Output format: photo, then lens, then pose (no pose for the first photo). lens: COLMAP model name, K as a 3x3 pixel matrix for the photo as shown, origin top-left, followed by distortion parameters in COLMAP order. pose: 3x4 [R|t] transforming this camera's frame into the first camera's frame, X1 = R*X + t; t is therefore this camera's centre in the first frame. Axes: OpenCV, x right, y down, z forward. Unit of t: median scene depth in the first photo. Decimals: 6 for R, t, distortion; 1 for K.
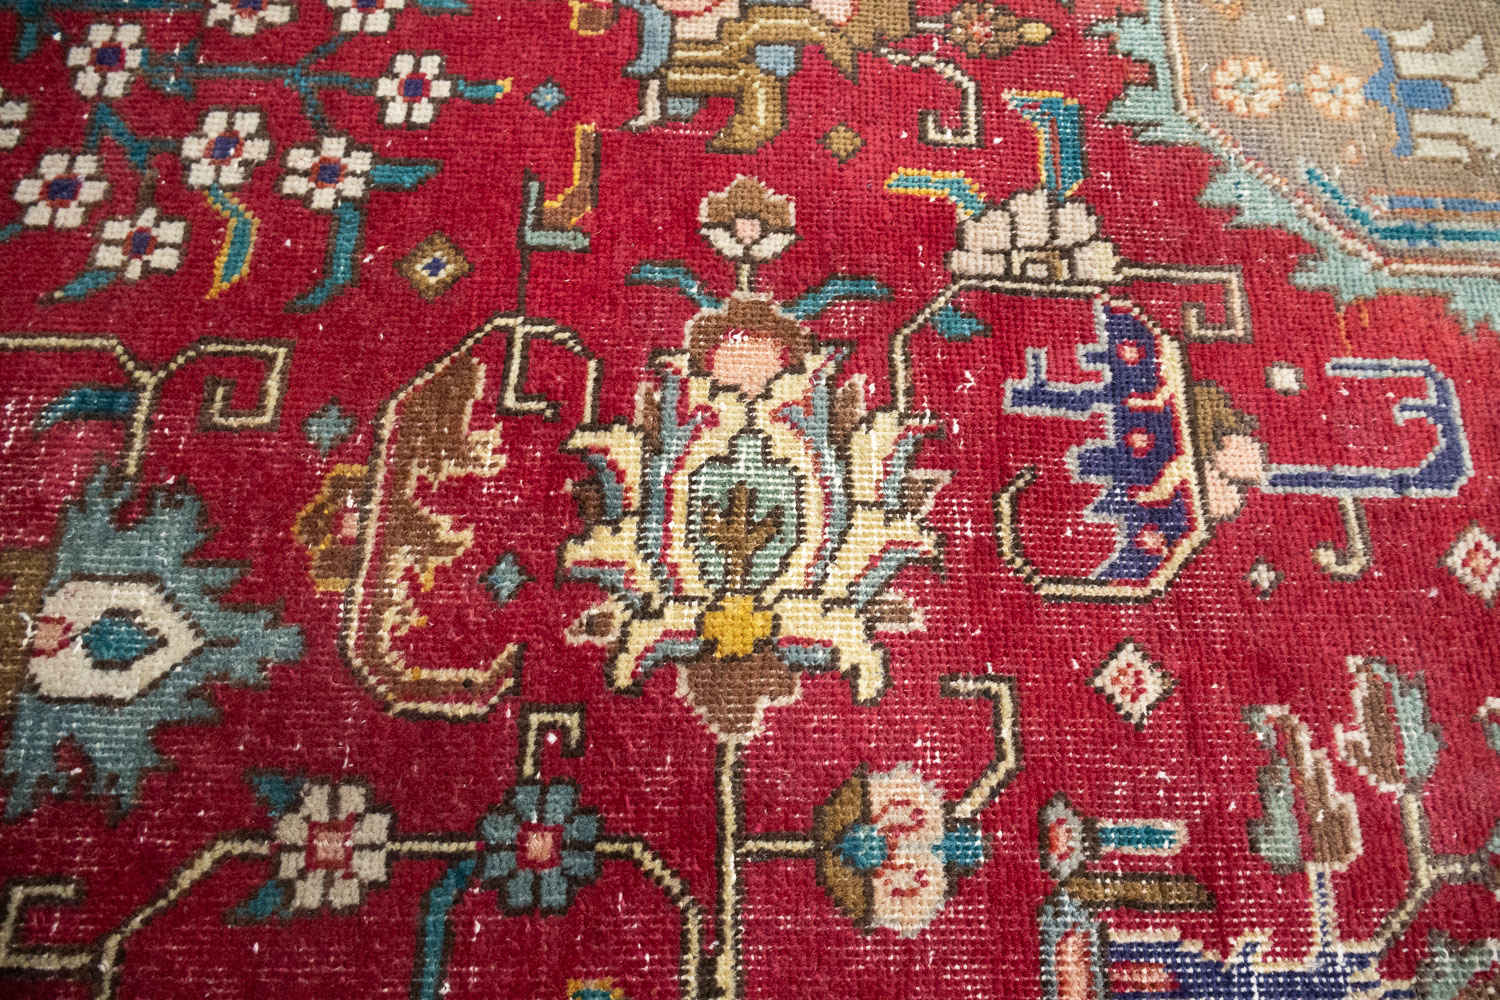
lens RADIAL K [[1218.2, 0, 735.6], [0, 1218.2, 520.5], [0, 0, 1]] dist [0.004737, -0.006594]
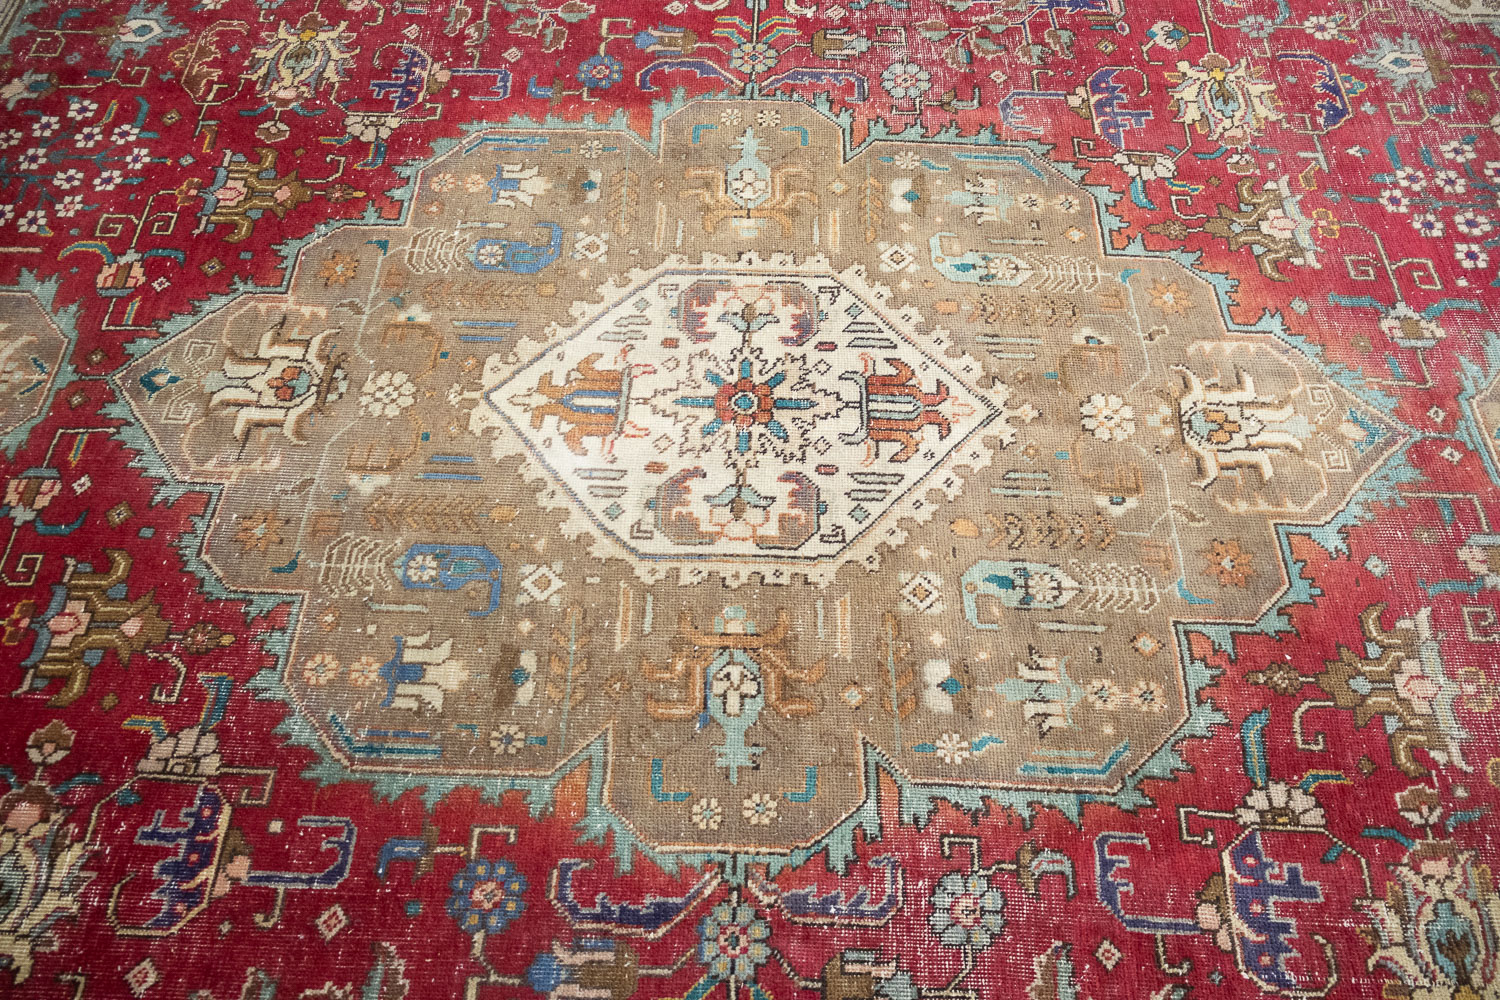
lens RADIAL K [[1218.2, 0, 735.6], [0, 1218.2, 520.5], [0, 0, 1]] dist [0.004737, -0.006594]
pose [[0.998034, 0.000105, -0.062680, 1.436426], [-0.011453, 0.983470, -0.180709, -0.276024], [0.061625, 0.181071, 0.981537, -1.171677]]
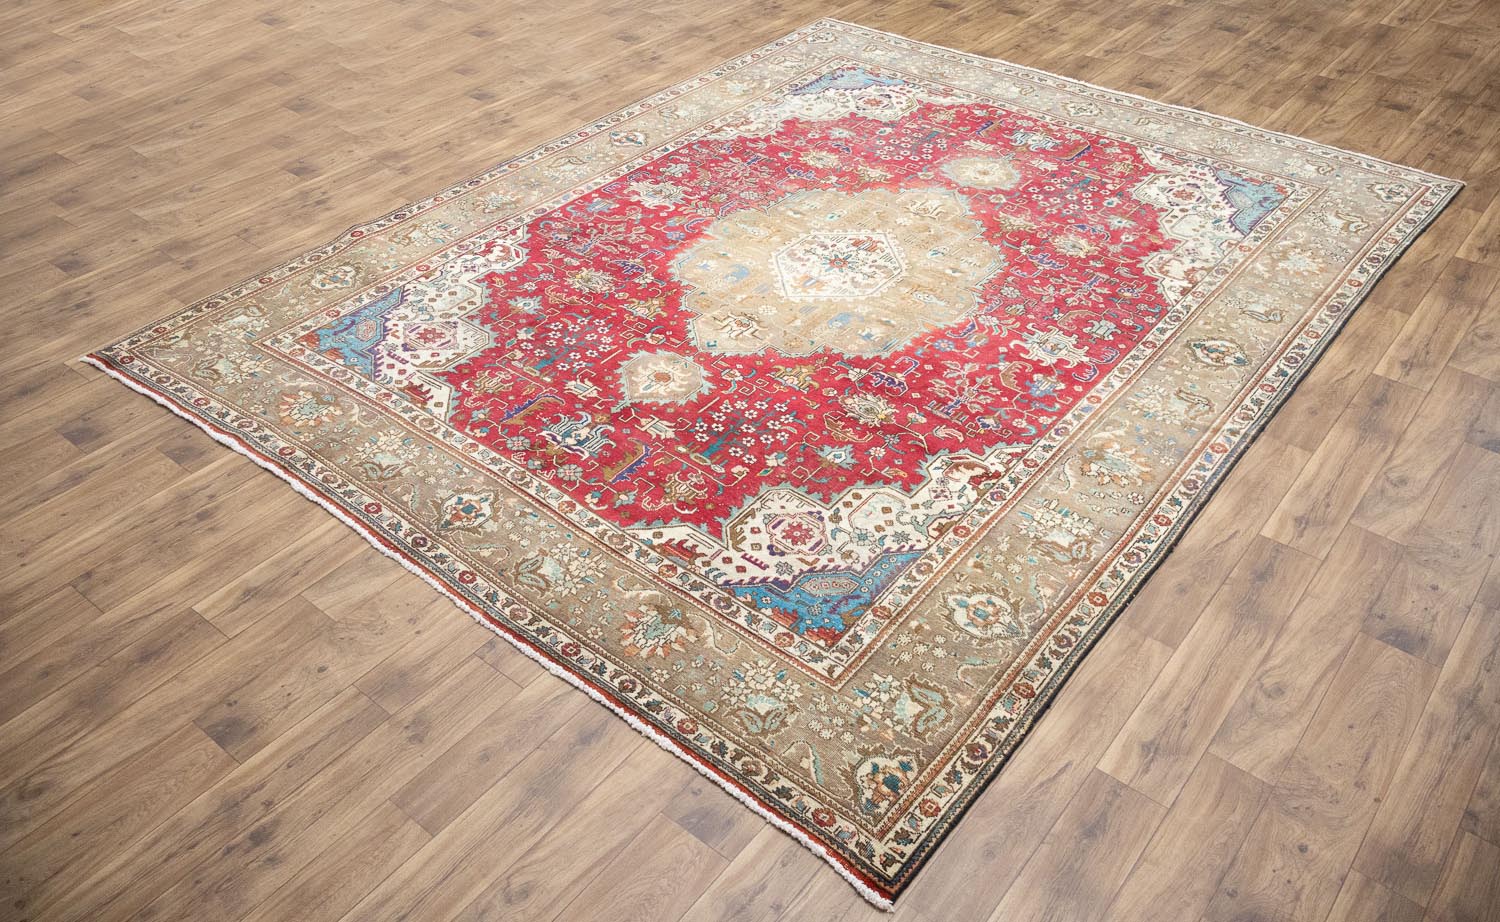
lens RADIAL K [[1225.1, 0, 750.0], [0, 1225.1, 461.0], [0, 0, 1]] dist [0.002026, 0.002885]
pose [[0.625006, -0.524755, 0.577927, -4.639217], [0.735043, 0.644886, -0.209367, 1.155126], [-0.262831, 0.555656, 0.788775, -4.243490]]
